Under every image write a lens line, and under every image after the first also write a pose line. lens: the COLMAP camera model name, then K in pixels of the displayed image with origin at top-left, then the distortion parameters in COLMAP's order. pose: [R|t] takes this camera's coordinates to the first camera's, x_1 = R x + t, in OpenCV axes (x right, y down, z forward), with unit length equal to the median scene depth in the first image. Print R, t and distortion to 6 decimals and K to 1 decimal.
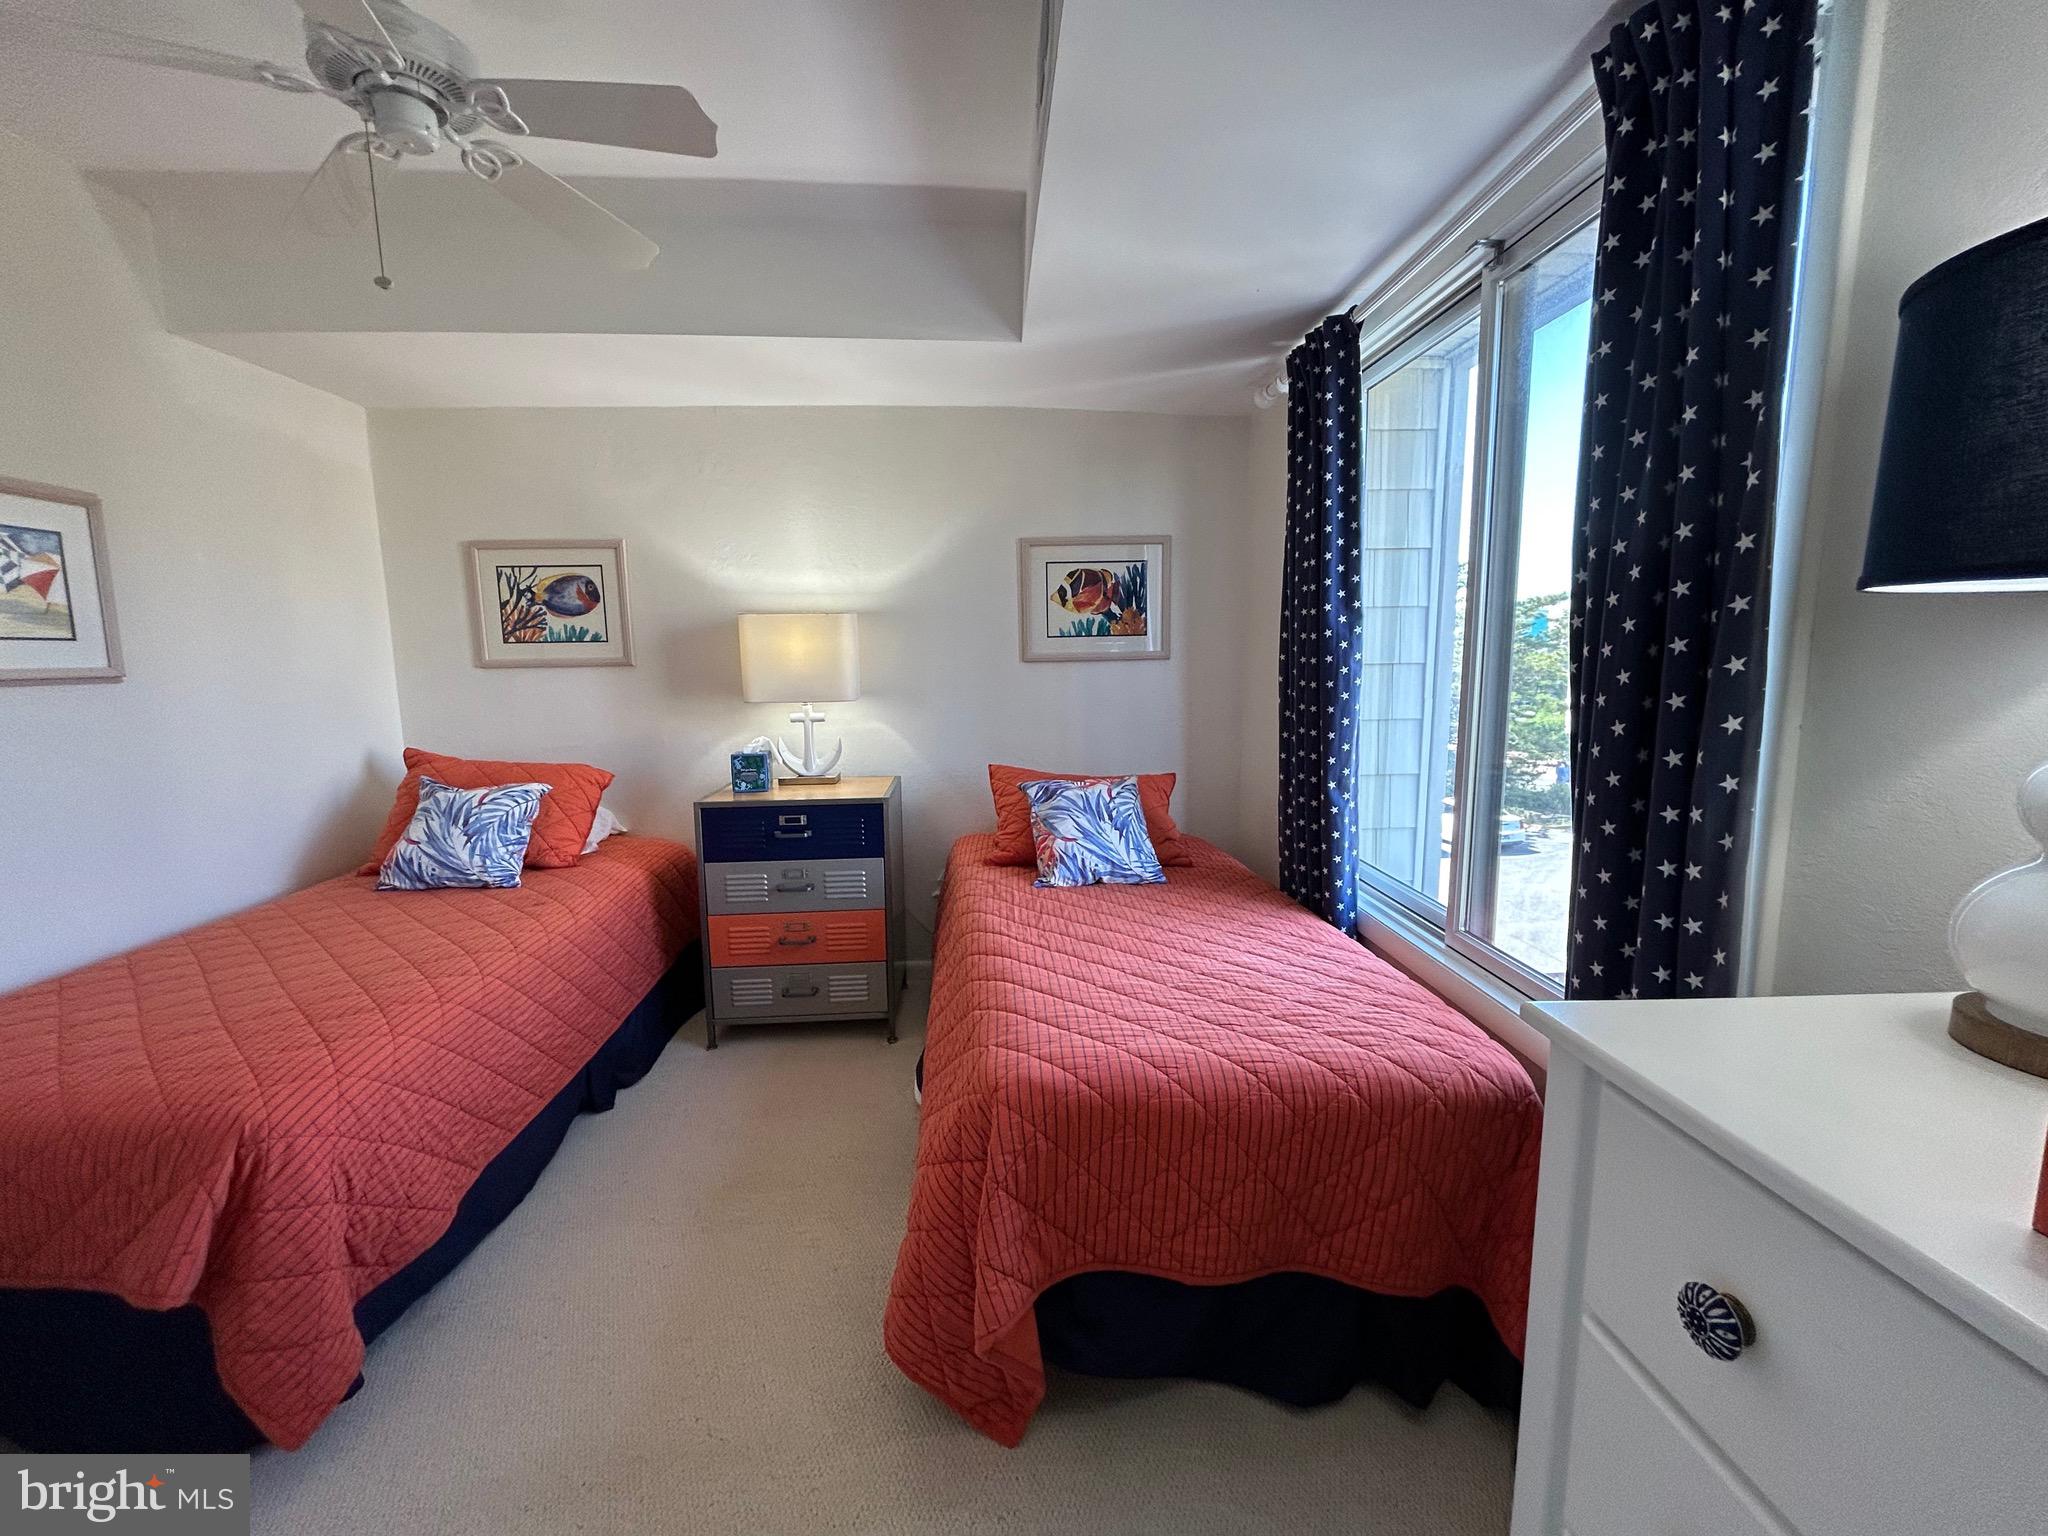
lens RADIAL K [[809.6, 0, 1024.0], [0, 809.6, 768.0], [0, 0, 1]] dist [0.000085, 0.000012]
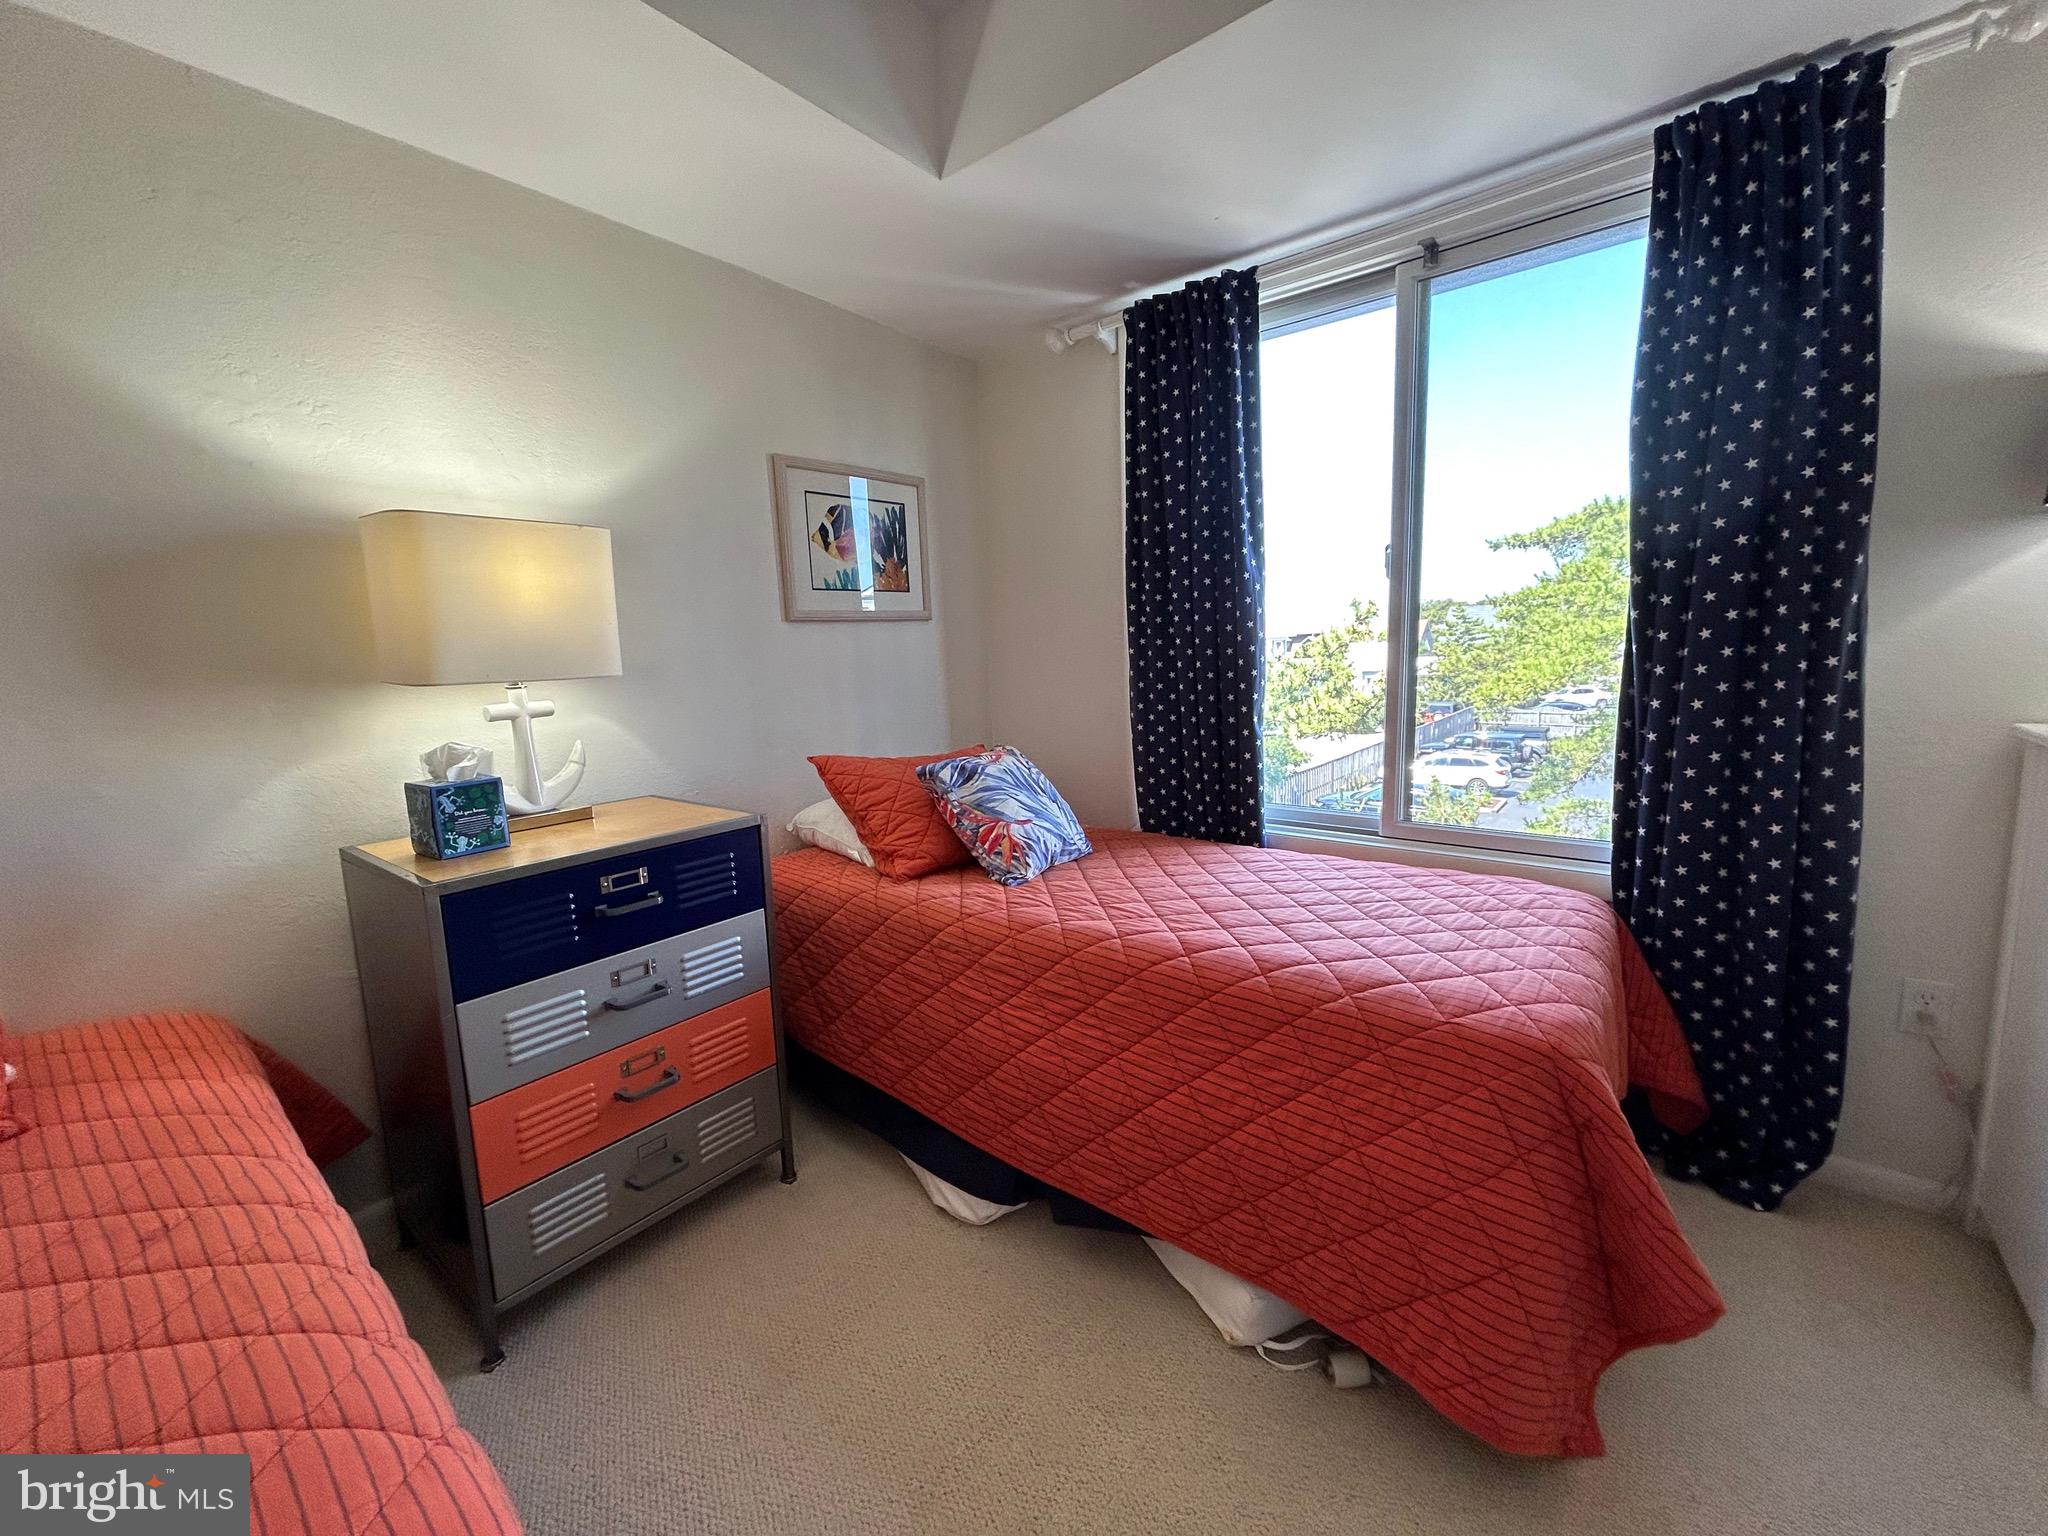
lens RADIAL K [[814.0, 0, 1024.0], [0, 814.0, 768.0], [0, 0, 1]] dist [0.000725, 0.000274]
pose [[0.676902, -0.122741, 0.725767, -0.476997], [0.129661, 0.990464, 0.046575, -0.003790], [-0.724563, 0.062577, 0.686362, 0.381071]]
